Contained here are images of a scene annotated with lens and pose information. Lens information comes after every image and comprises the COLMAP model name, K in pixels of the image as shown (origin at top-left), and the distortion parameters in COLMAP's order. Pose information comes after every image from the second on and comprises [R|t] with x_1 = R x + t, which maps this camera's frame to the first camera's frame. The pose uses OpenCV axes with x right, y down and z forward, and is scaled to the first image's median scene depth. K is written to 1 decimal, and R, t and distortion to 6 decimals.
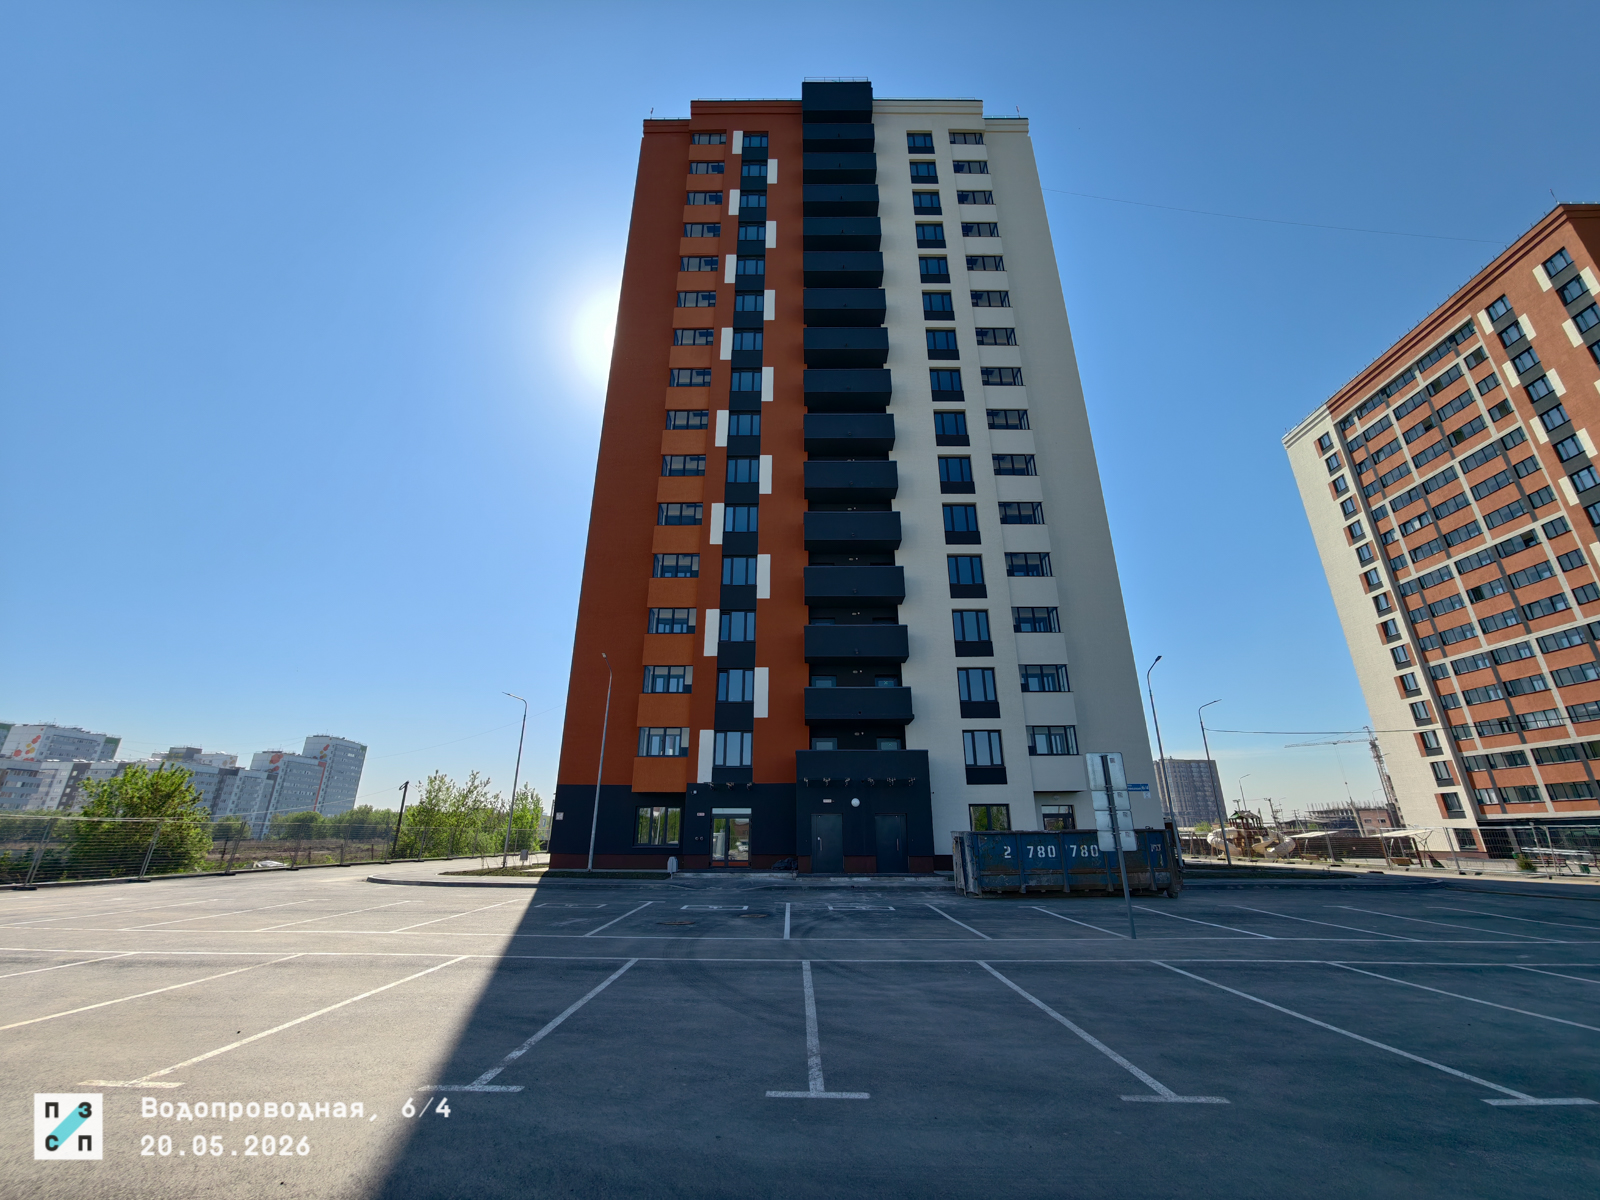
lens RADIAL K [[638.9, 0, 800.0], [0, 638.9, 600.0], [0, 0, 1]] dist [-0.001994, 0.000018]
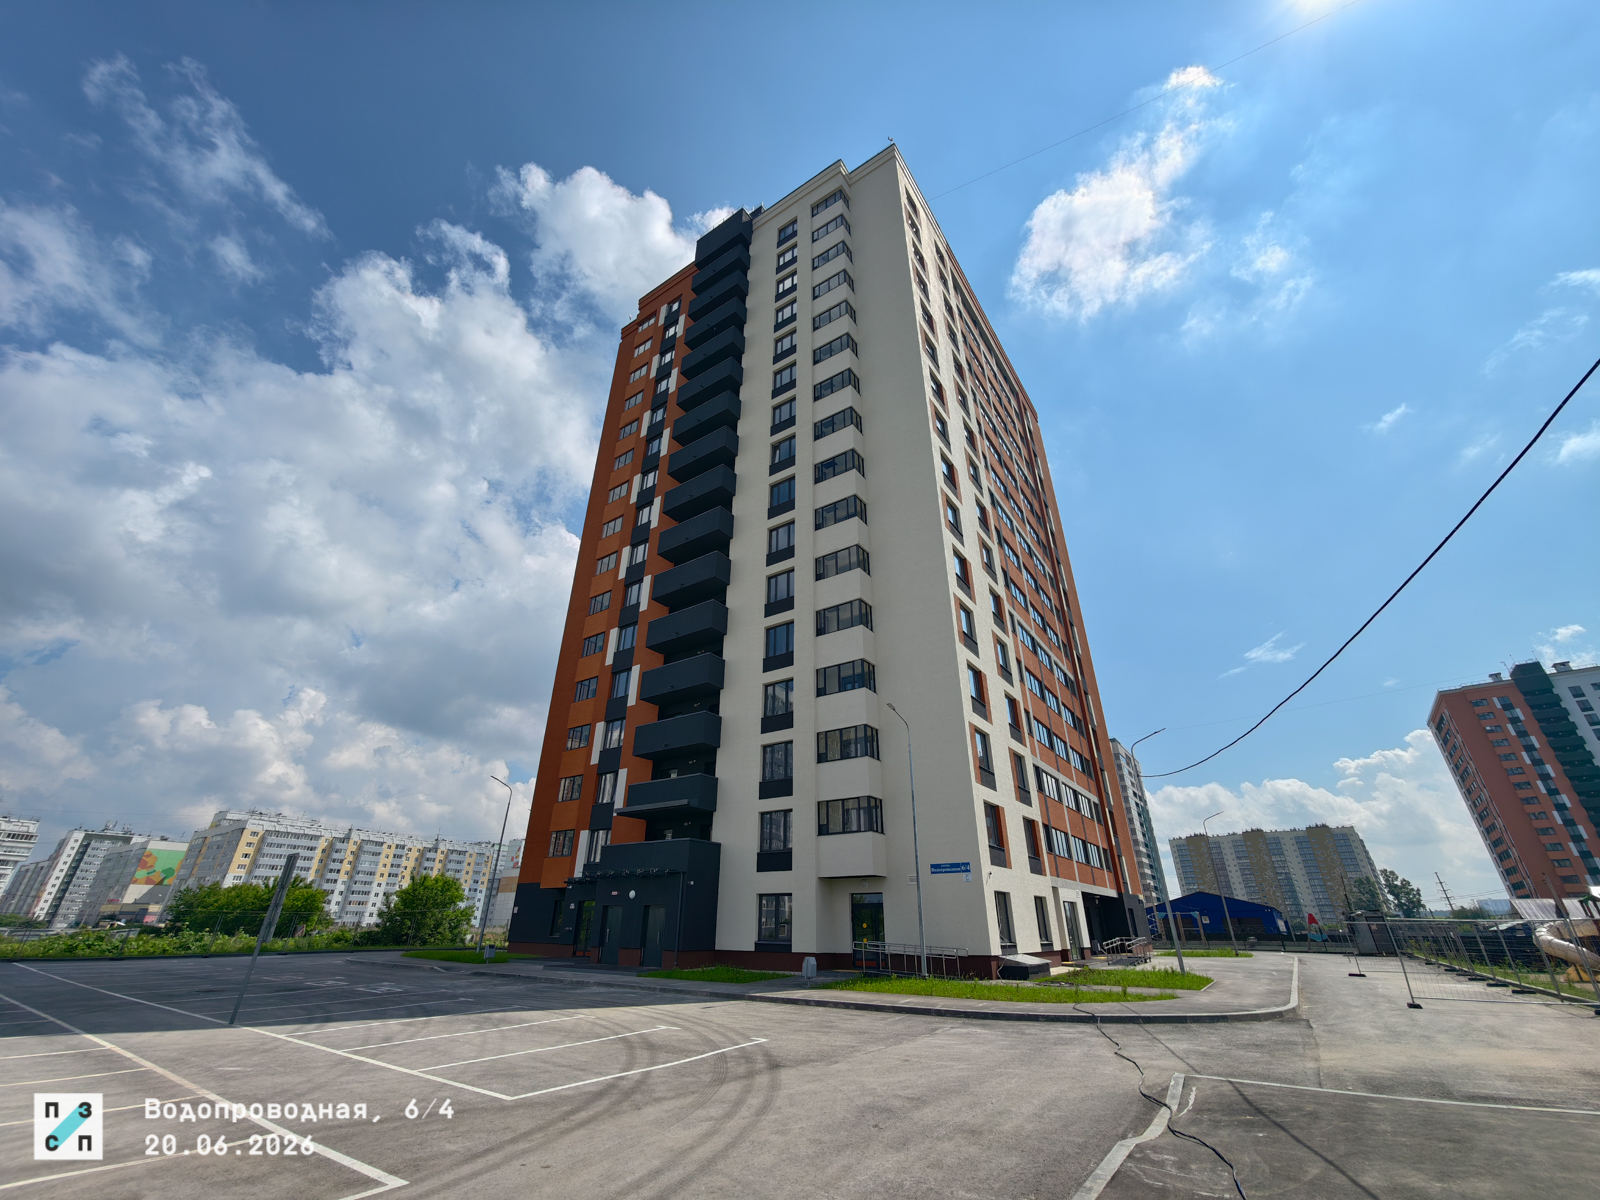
lens RADIAL K [[638.9, 0, 800.0], [0, 638.9, 600.0], [0, 0, 1]] dist [-0.001994, 0.000018]
pose [[0.820891, -0.252398, -0.512282, 0.837246], [0.193995, 0.966935, -0.165540, 0.064265], [0.537125, 0.036510, 0.842712, 0.209023]]
